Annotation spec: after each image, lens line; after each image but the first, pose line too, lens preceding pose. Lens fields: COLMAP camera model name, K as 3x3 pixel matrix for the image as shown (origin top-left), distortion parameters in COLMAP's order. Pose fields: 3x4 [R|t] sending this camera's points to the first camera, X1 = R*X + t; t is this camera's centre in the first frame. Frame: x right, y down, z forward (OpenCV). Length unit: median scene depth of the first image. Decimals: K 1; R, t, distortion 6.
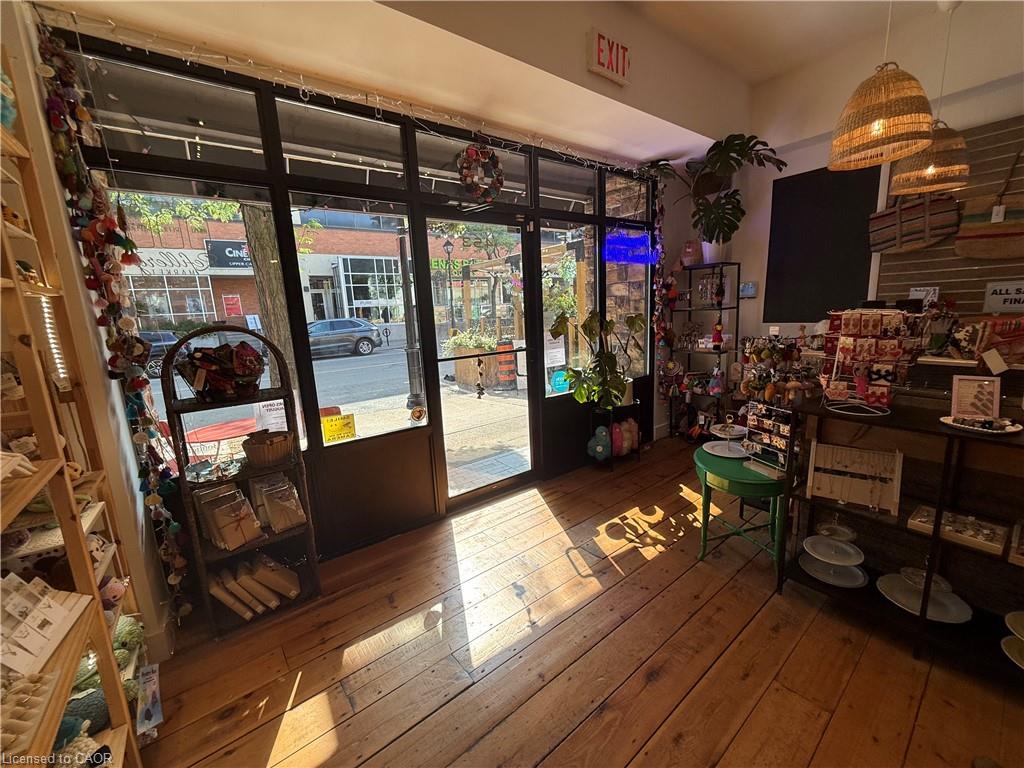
lens RADIAL K [[410.0, 0, 516.8], [0, 410.0, 386.1], [0, 0, 1]] dist [0.000859, 0.000513]
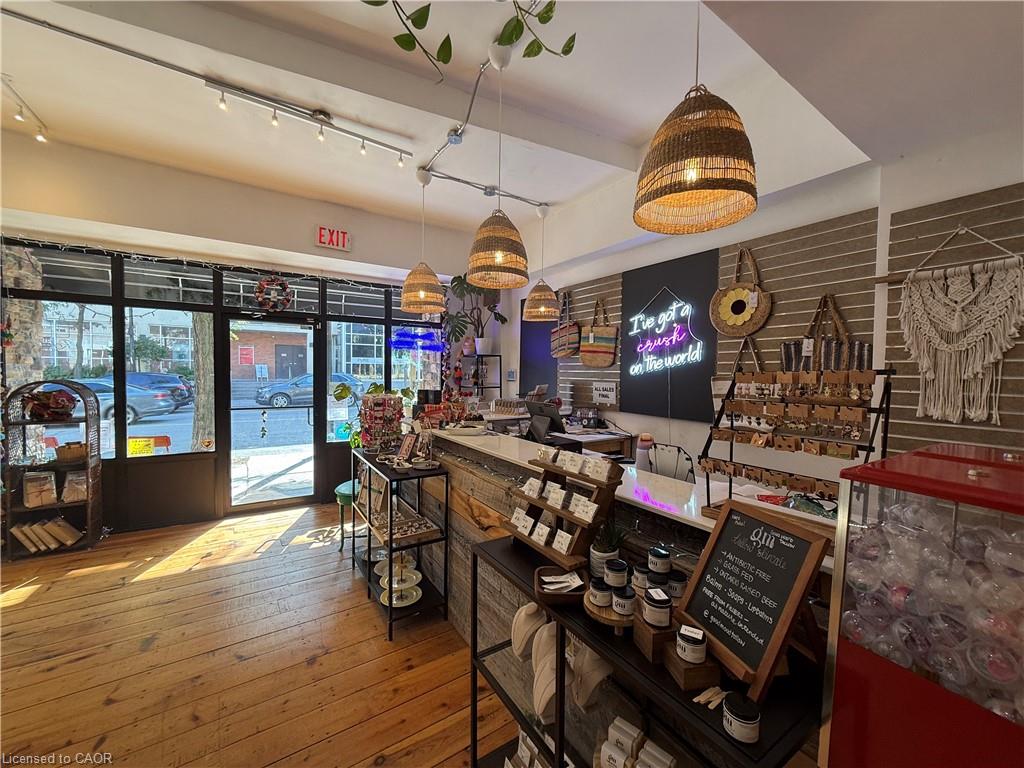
lens RADIAL K [[410.0, 0, 516.8], [0, 410.0, 386.1], [0, 0, 1]] dist [0.000859, 0.000513]
pose [[0.995975, 0.064116, -0.062630, 1.009685], [-0.072860, 0.986127, -0.149145, 0.001899], [0.052198, 0.153108, 0.986830, -0.484658]]
